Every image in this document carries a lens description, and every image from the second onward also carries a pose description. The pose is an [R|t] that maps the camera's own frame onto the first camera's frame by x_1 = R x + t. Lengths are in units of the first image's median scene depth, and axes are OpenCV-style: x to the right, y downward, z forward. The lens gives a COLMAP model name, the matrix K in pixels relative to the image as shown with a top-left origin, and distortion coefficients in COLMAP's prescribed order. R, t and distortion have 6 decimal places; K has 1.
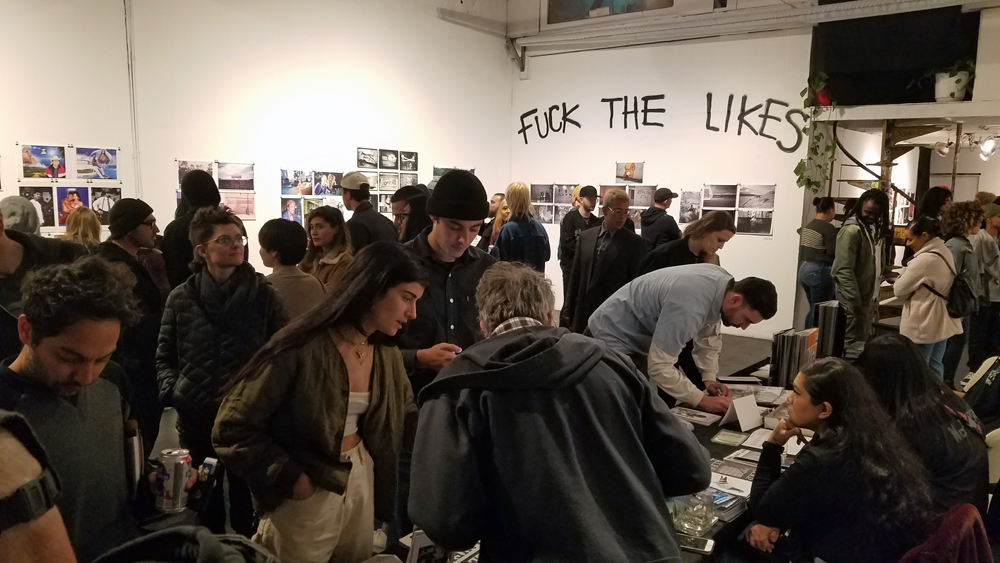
lens RADIAL K [[768.4, 0, 484.8], [0, 768.4, 313.5], [0, 0, 1]] dist [0.162491, -0.257234]
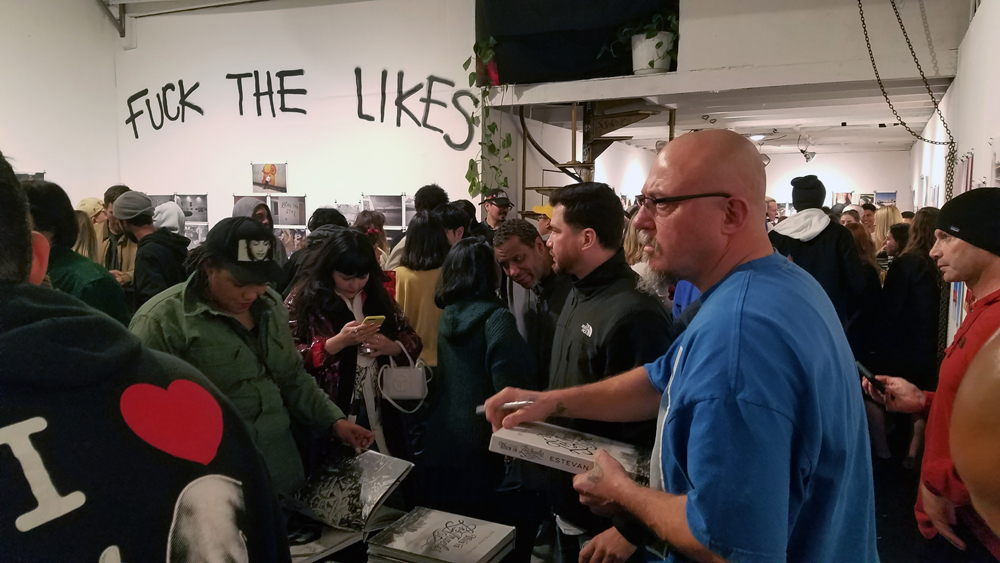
lens RADIAL K [[768.4, 0, 502.1], [0, 768.4, 290.2], [0, 0, 1]] dist [0.162491, -0.257234]
pose [[0.972041, -0.034941, 0.232198, 0.244638], [0.048285, 0.997477, -0.052033, -0.035704], [-0.229795, 0.061790, 0.971276, 0.294319]]
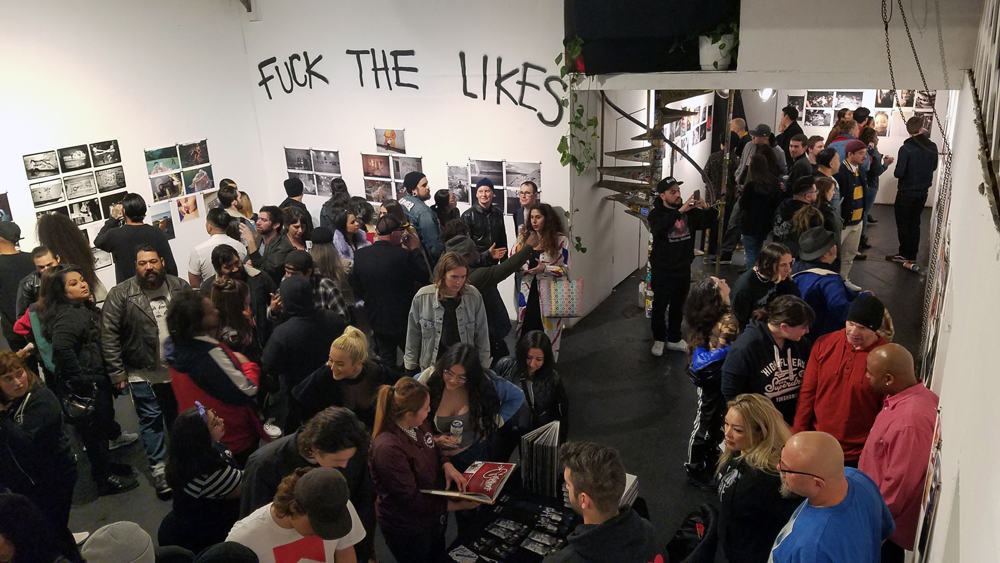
lens RADIAL K [[768.4, 0, 494.7], [0, 768.4, 310.4], [0, 0, 1]] dist [0.162491, -0.257234]
pose [[0.980198, -0.122697, 0.155426, 0.156832], [0.088726, 0.973835, 0.209218, -0.183733], [-0.177029, -0.191285, 0.965438, 0.123616]]
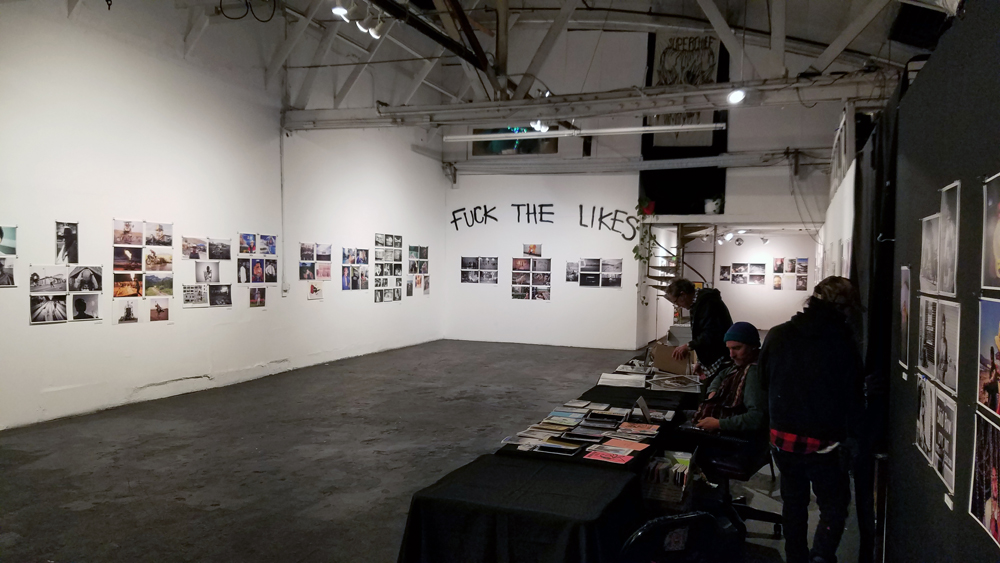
lens RADIAL K [[768.4, 0, 493.8], [0, 768.4, 306.6], [0, 0, 1]] dist [0.162491, -0.257234]
pose [[0.949714, -0.017202, 0.312646, -0.413672], [0.048561, 0.994500, -0.092796, 0.080267], [-0.309331, 0.103312, 0.945326, -0.483008]]
